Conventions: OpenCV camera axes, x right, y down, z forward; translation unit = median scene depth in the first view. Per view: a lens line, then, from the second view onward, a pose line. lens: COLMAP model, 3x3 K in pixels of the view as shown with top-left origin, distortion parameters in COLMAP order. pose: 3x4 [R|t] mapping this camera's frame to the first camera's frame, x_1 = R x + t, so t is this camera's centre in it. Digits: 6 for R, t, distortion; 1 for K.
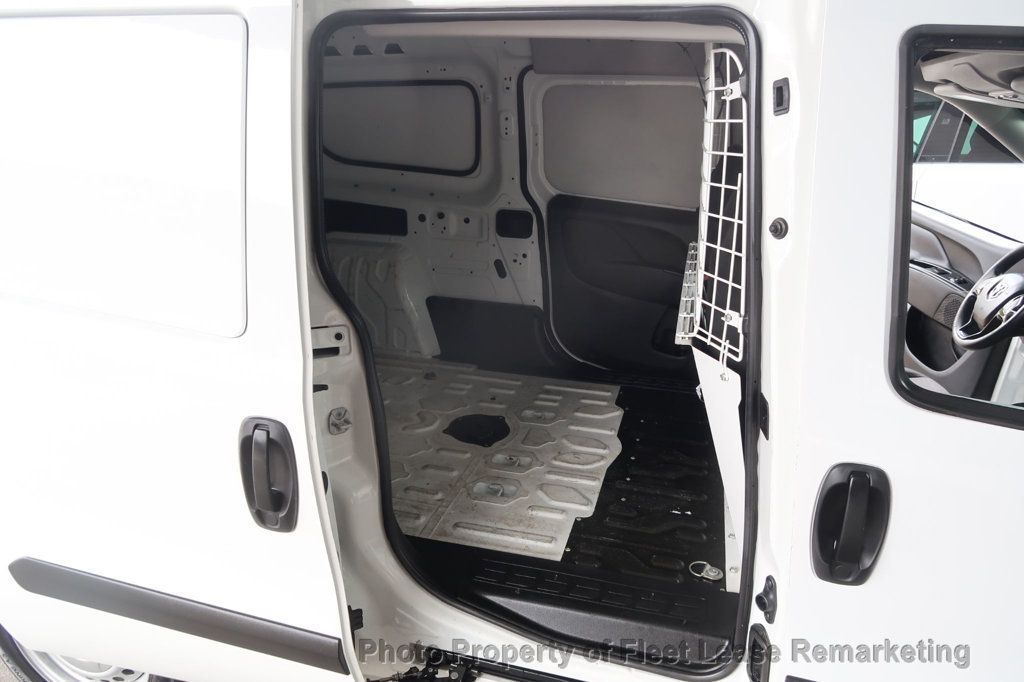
lens RADIAL K [[709.6, 0, 501.5], [0, 709.6, 341.4], [0, 0, 1]] dist [-0.032804, 0.014607]
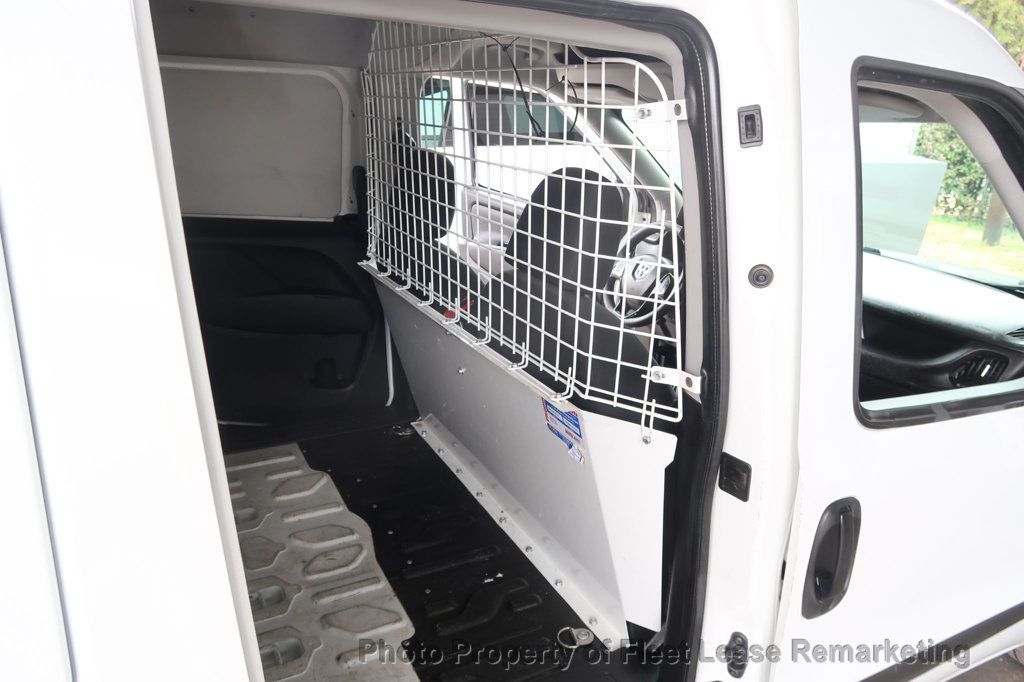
lens RADIAL K [[709.6, 0, 514.7], [0, 709.6, 340.7], [0, 0, 1]] dist [-0.032804, 0.014607]
pose [[0.718353, -0.206088, 0.664453, -0.239507], [0.184703, 0.977335, 0.103446, -0.127221], [-0.670712, 0.048416, 0.740136, 0.308419]]
